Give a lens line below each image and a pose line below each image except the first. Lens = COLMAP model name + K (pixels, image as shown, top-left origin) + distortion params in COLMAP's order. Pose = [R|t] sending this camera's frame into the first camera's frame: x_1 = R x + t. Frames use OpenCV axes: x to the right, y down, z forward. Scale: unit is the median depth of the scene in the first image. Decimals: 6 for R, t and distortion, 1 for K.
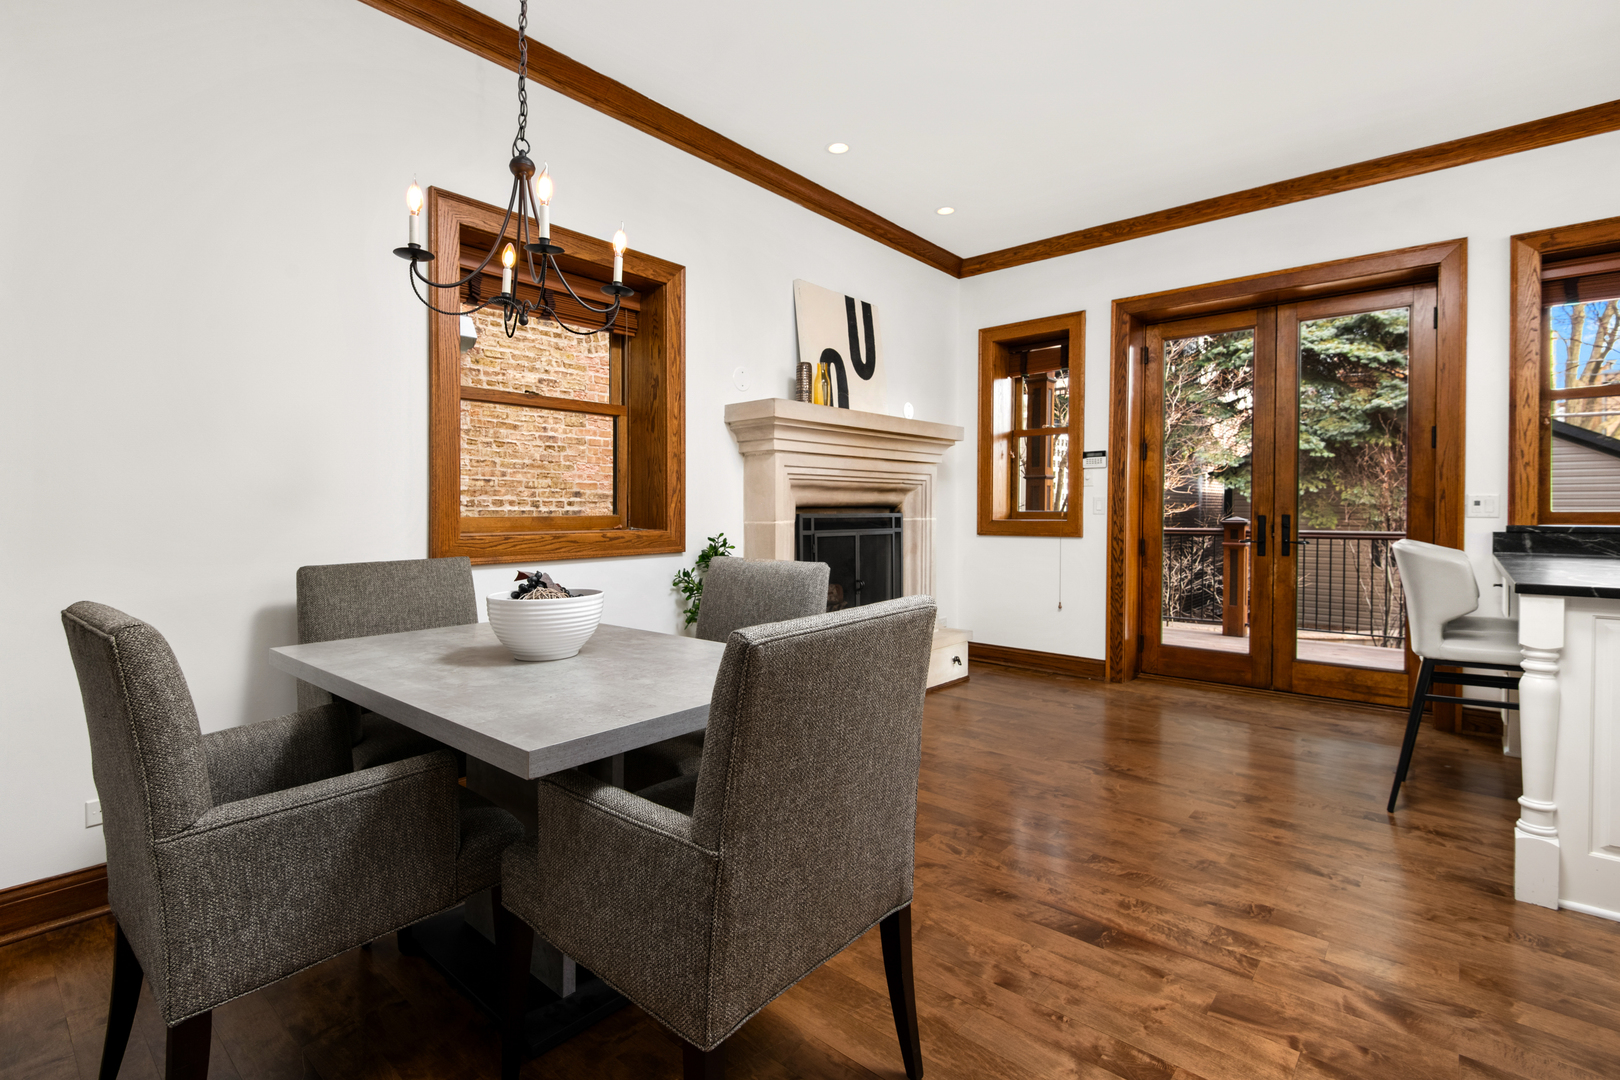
lens RADIAL K [[743.0, 0, 786.0], [0, 743.0, 505.0], [0, 0, 1]] dist [-0.004527, 0.000815]
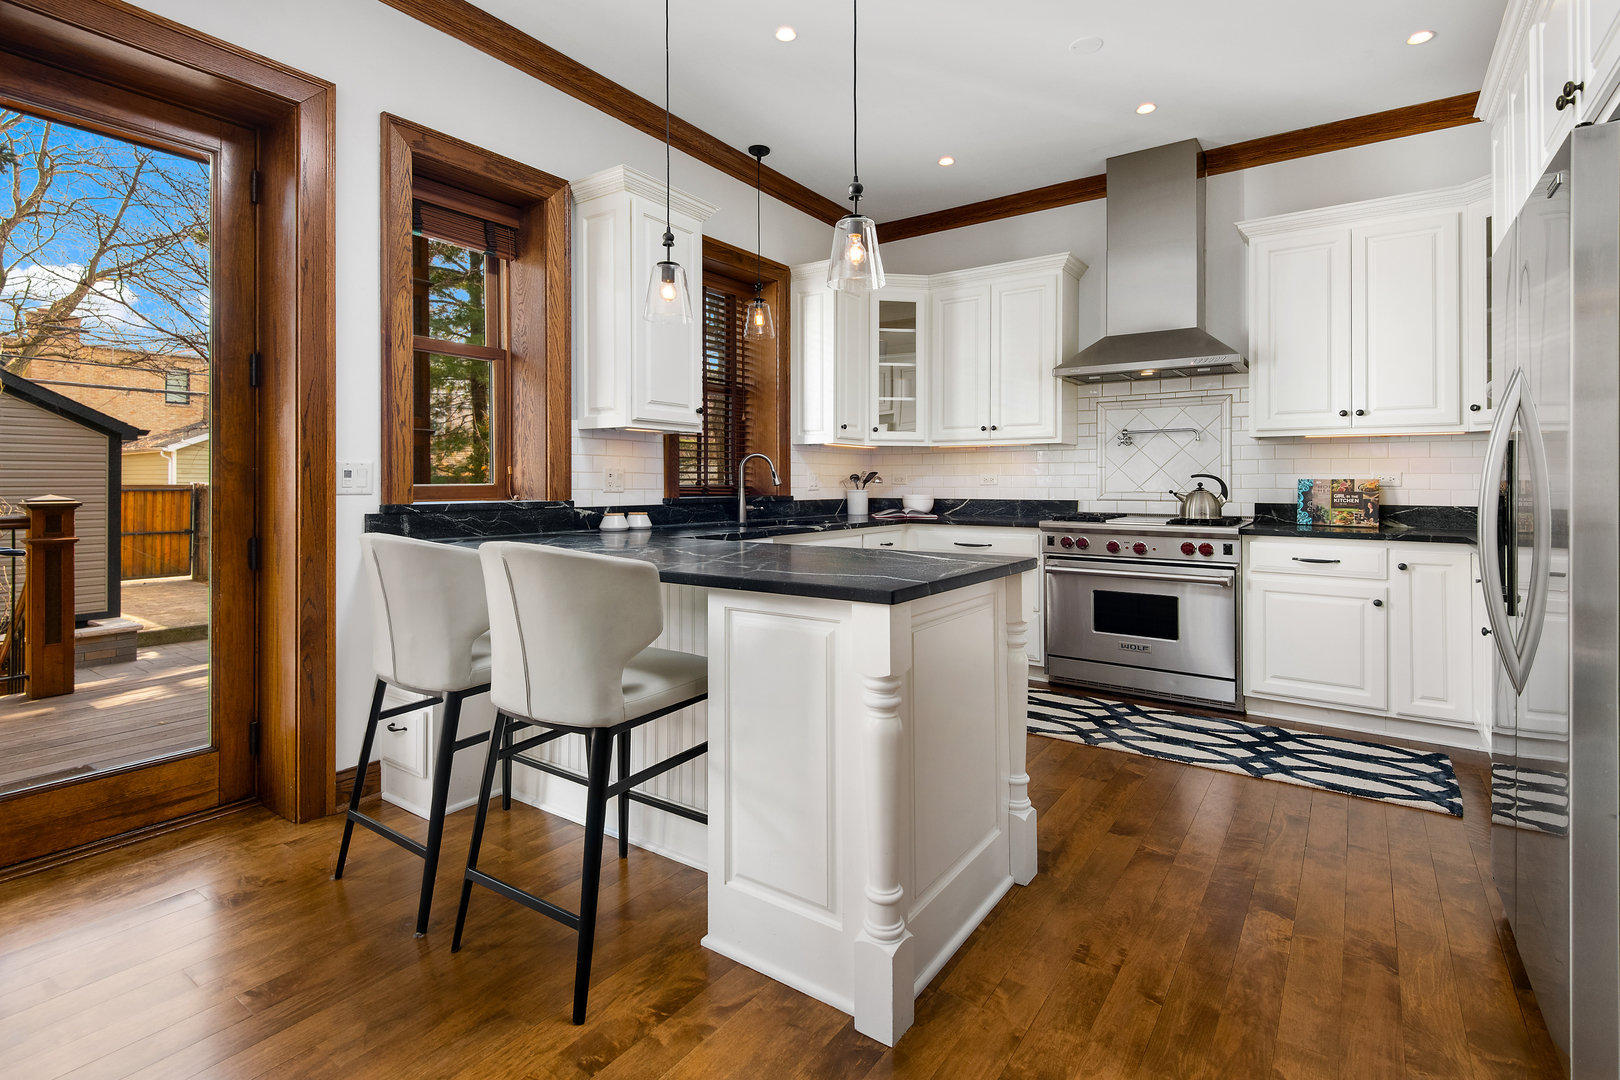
lens RADIAL K [[743.0, 0, 786.0], [0, 743.0, 505.0], [0, 0, 1]] dist [-0.004527, 0.000815]
pose [[-0.116474, -0.027512, 0.992813, 0.184816], [-0.007529, 0.999612, 0.026818, 0.004958], [-0.993165, -0.004351, -0.116636, 0.669913]]
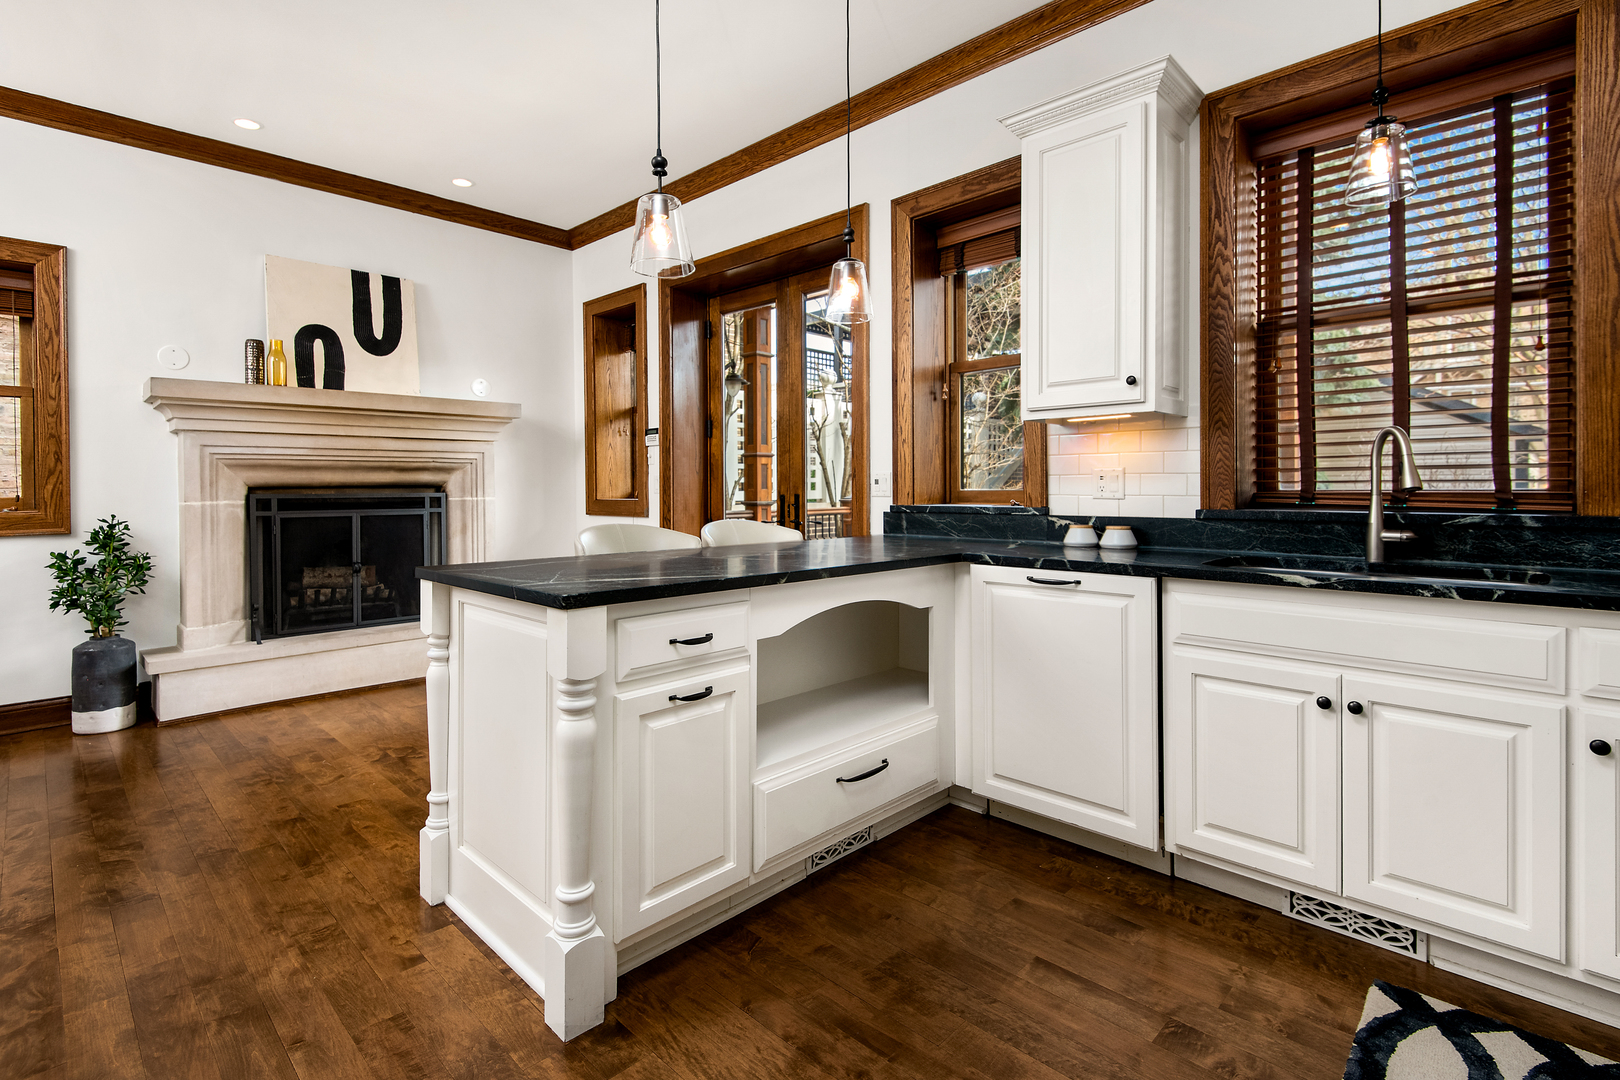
lens RADIAL K [[743.0, 0, 786.0], [0, 743.0, 505.0], [0, 0, 1]] dist [-0.004527, 0.000815]
pose [[0.999786, -0.002886, -0.020498, 0.841596], [0.003518, 0.999517, 0.030888, -0.002217], [0.020399, -0.030954, 0.999313, 0.030981]]
